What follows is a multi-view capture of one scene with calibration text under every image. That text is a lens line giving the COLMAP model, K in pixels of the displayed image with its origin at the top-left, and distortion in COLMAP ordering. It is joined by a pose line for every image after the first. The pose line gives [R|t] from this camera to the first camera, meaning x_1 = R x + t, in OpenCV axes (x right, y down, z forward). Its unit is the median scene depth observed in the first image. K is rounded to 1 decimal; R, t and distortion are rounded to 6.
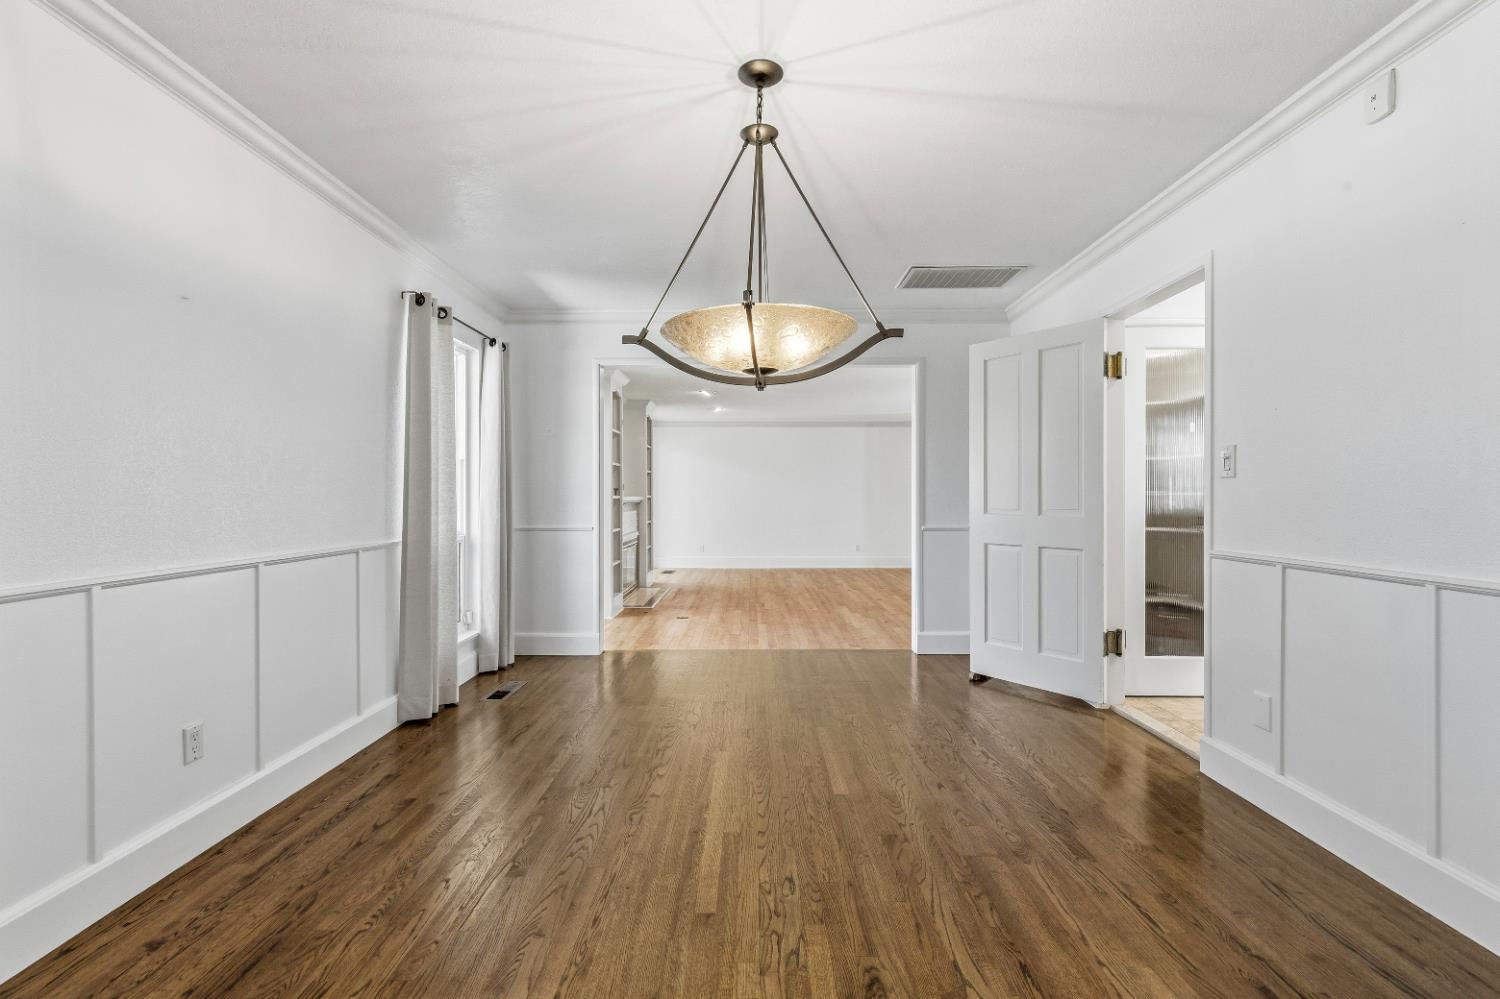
lens RADIAL K [[681.6, 0, 749.5], [0, 681.6, 498.7], [0, 0, 1]] dist [0.005112, 0.000925]
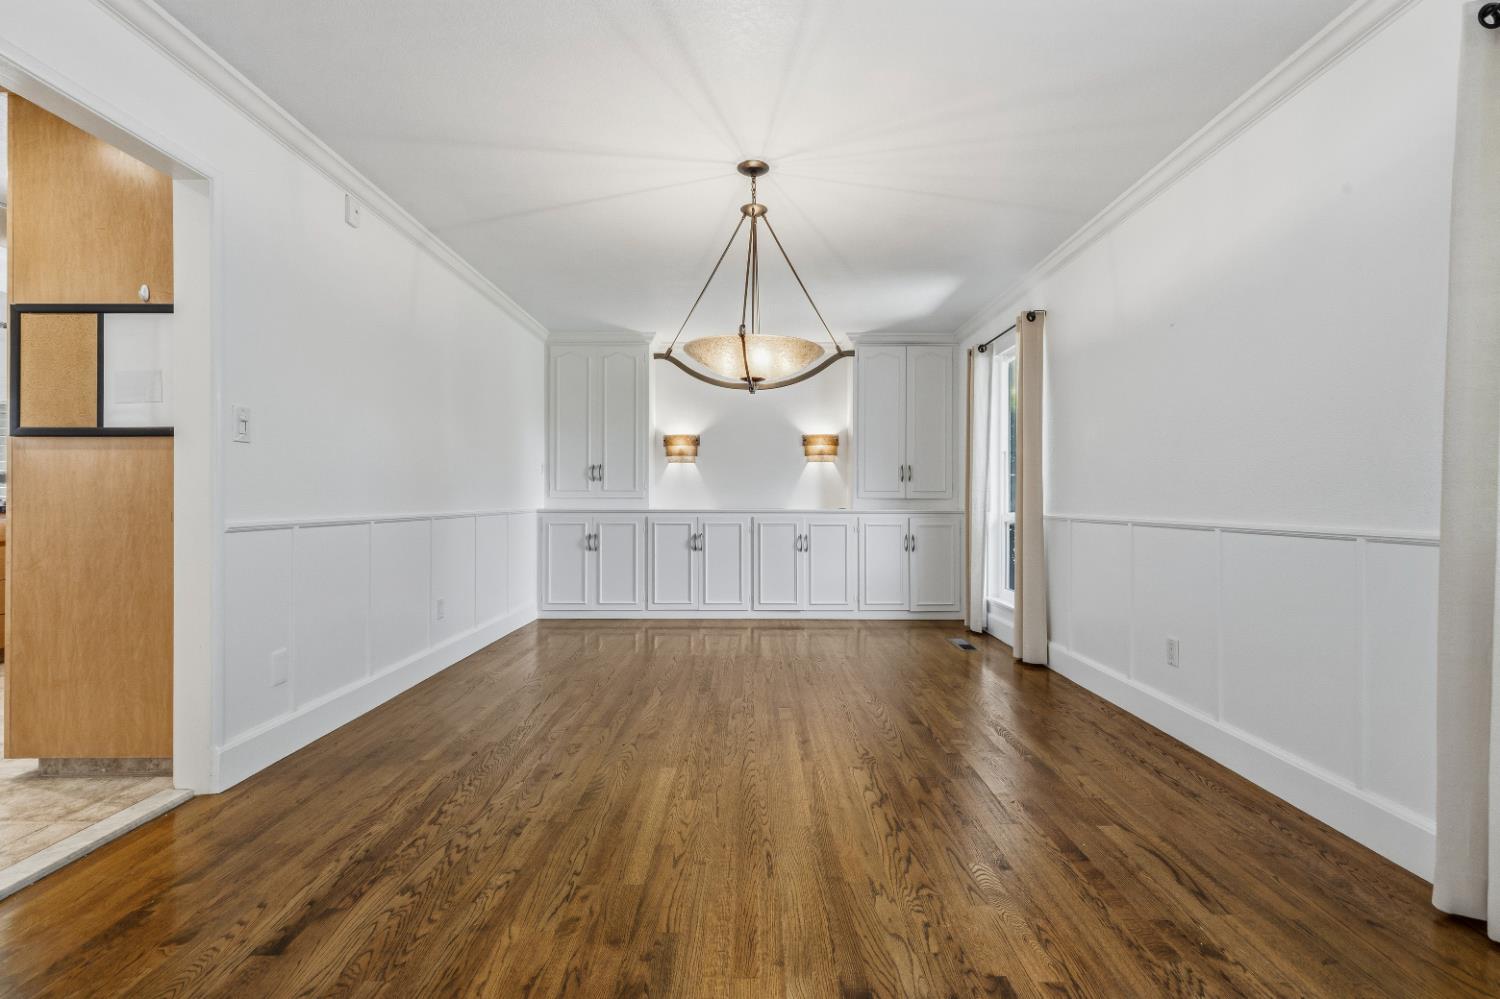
lens RADIAL K [[681.6, 0, 750.1], [0, 681.6, 498.6], [0, 0, 1]] dist [0.005112, 0.000925]
pose [[-0.999999, -0.001568, -0.000562, 0.020446], [-0.001571, 0.999987, 0.004936, 0.043439], [0.000554, 0.004937, -0.999988, 2.091332]]
